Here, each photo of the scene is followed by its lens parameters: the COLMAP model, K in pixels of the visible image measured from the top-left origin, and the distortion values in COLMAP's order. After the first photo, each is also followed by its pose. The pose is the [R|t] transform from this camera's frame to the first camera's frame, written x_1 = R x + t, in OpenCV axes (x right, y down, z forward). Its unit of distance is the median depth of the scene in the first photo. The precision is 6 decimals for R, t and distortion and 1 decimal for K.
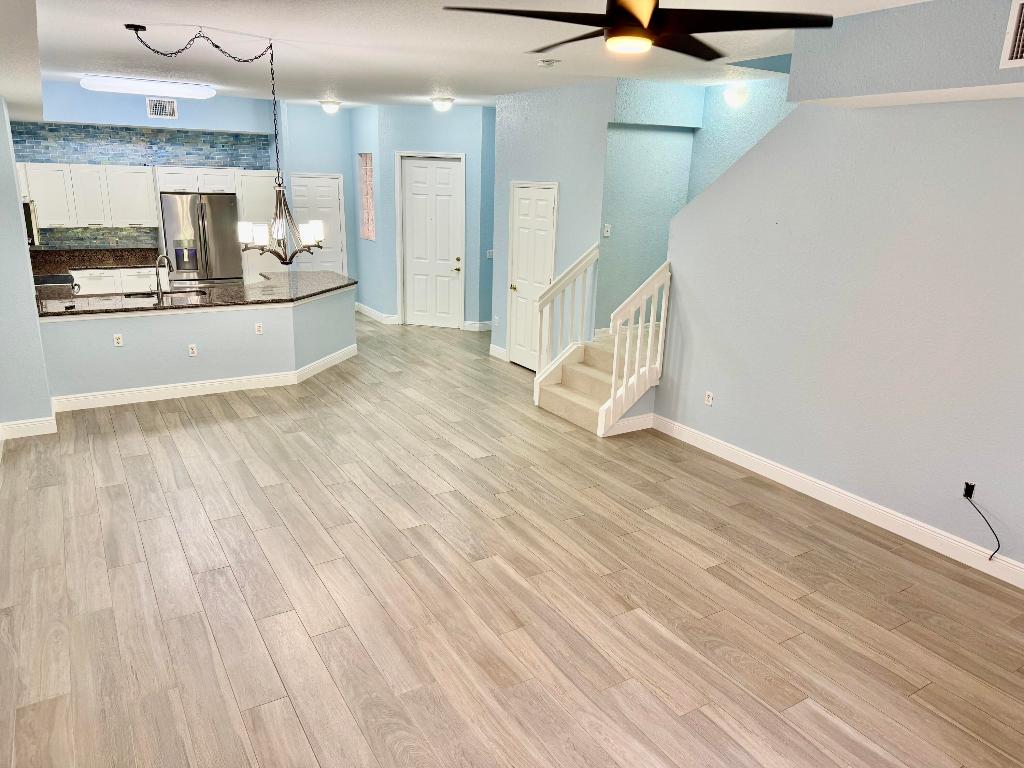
lens RADIAL K [[715.8, 0, 512.0], [0, 715.8, 384.0], [0, 0, 1]] dist [0.124408, -0.161466]
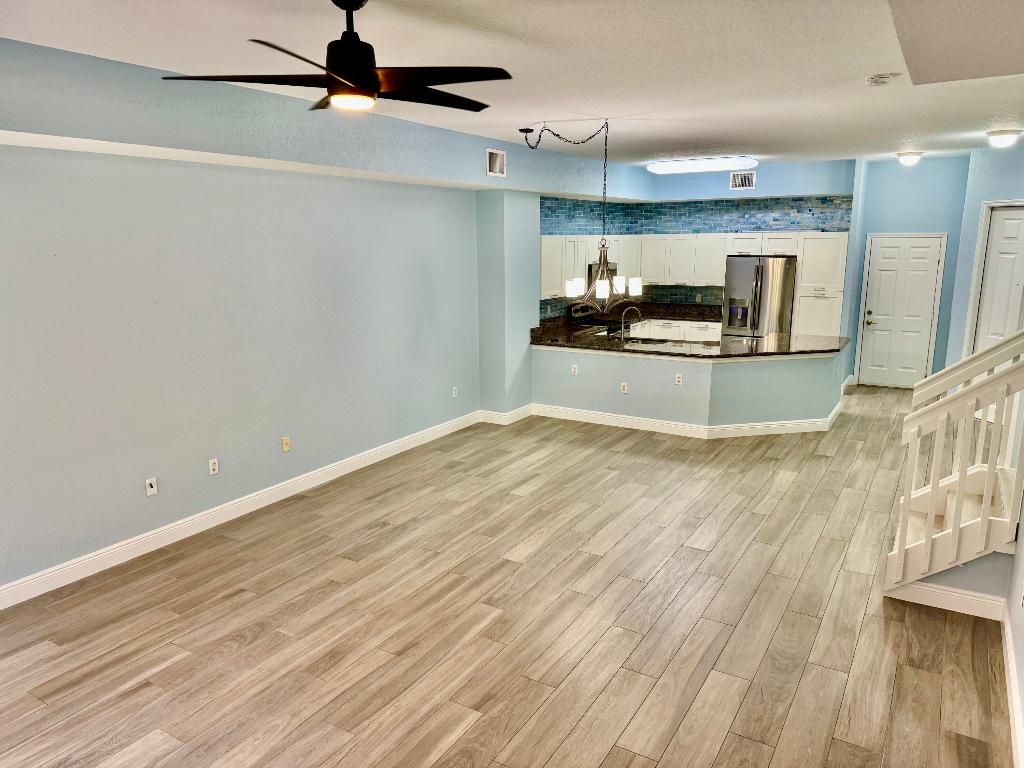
lens RADIAL K [[708.0, 0, 510.2], [0, 708.0, 394.4], [0, 0, 1]] dist [0.109279, -0.161078]
pose [[0.456897, 0.162762, -0.874502, 0.533210], [-0.226061, 0.972086, 0.062815, -0.074627], [0.860314, 0.168991, 0.480938, 0.334481]]
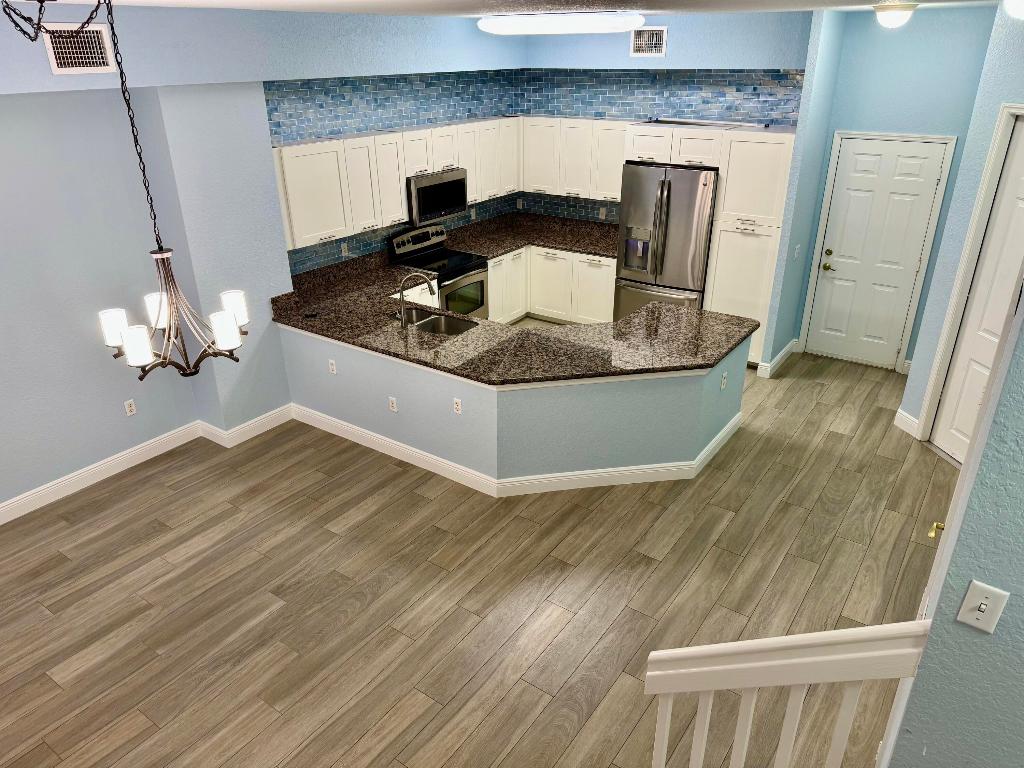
lens RADIAL K [[715.8, 0, 512.0], [0, 715.8, 384.0], [0, 0, 1]] dist [0.124408, -0.161466]
pose [[0.397960, 0.358348, -0.844520, 0.274059], [-0.232752, 0.929874, 0.284887, -0.349238], [0.887386, 0.083191, 0.453459, 0.860454]]
